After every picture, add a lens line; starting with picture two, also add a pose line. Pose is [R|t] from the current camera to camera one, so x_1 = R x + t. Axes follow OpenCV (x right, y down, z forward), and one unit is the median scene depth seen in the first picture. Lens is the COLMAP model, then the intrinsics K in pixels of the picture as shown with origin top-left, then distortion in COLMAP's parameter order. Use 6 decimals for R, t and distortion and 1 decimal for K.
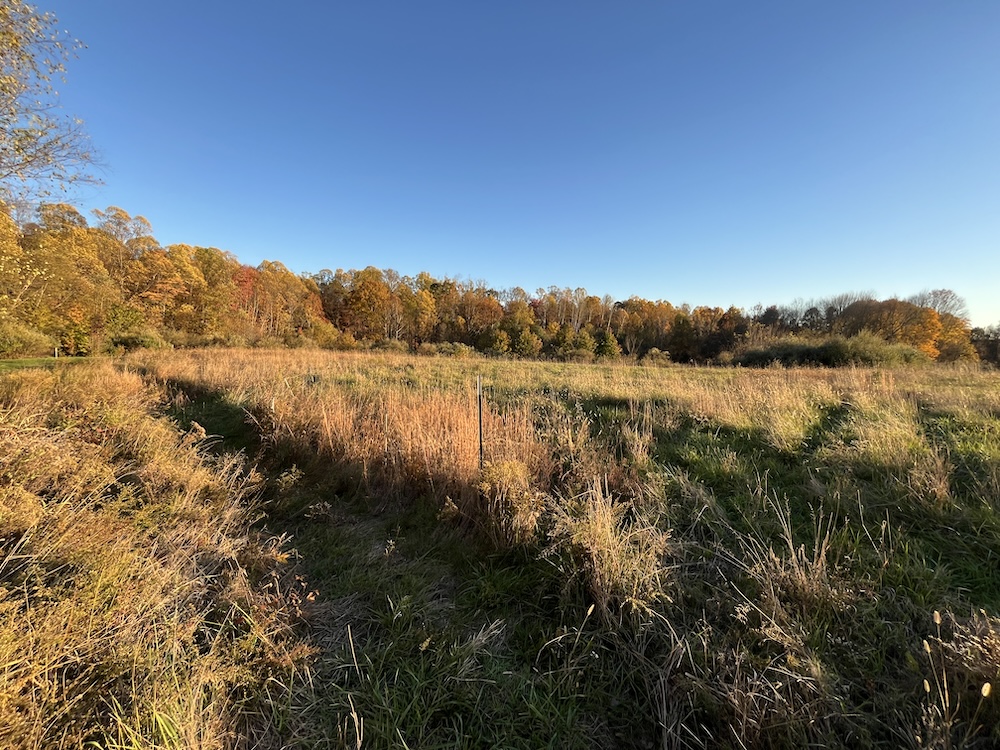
lens RADIAL K [[407.2, 0, 498.5], [0, 407.2, 372.9], [0, 0, 1]] dist [-0.003110, -0.000081]
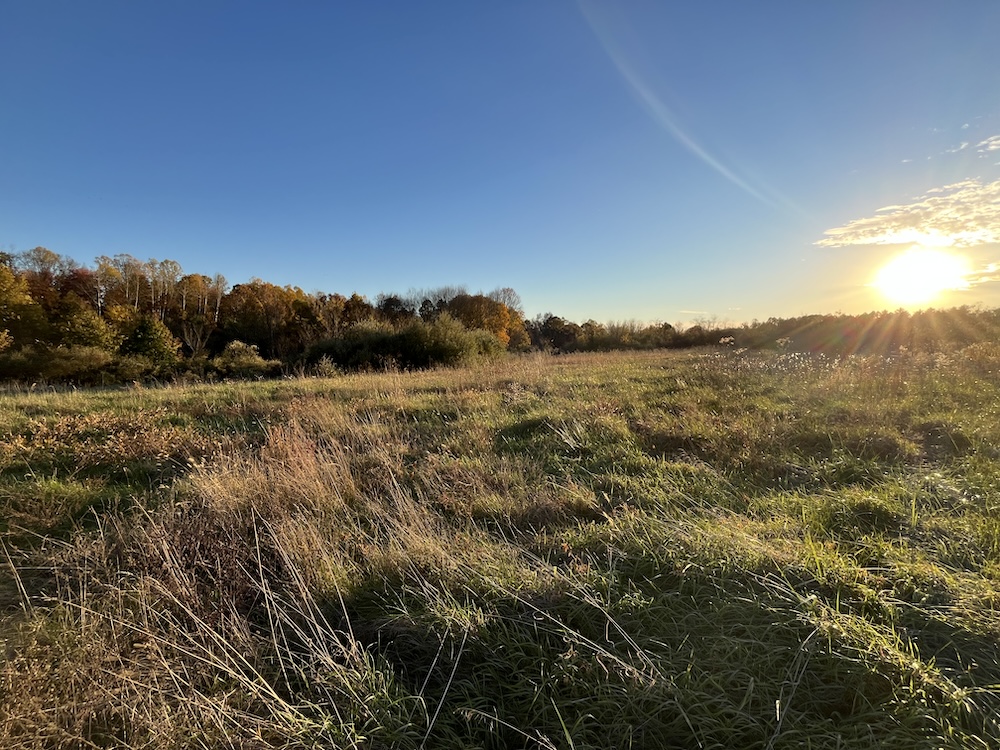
lens RADIAL K [[407.2, 0, 498.5], [0, 407.2, 372.9], [0, 0, 1]] dist [-0.003110, -0.000081]
pose [[0.695992, -0.082715, 0.713269, 0.143091], [0.067845, 0.996474, 0.049356, -0.007380], [-0.714837, 0.014041, 0.699150, 0.133244]]
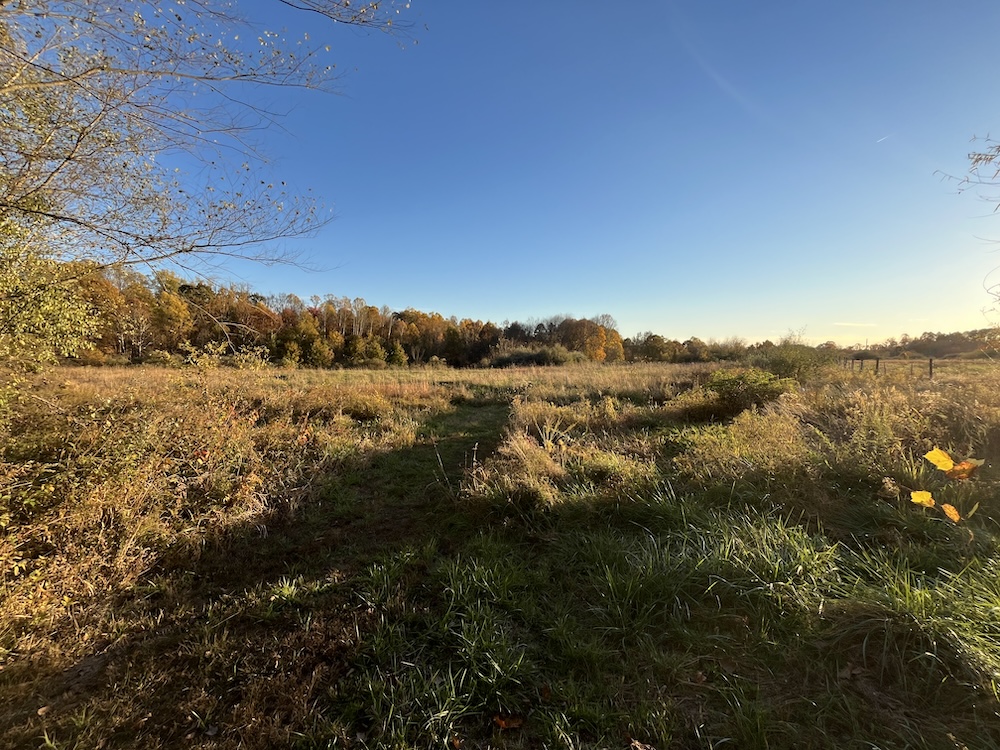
lens RADIAL K [[406.6, 0, 495.0], [0, 406.6, 365.2], [0, 0, 1]] dist [0.030046, -0.000167]
pose [[0.862586, -0.032161, 0.504887, -0.058476], [0.050744, 0.998445, -0.023096, 0.002961], [-0.503359, 0.045542, 0.862876, -0.109049]]
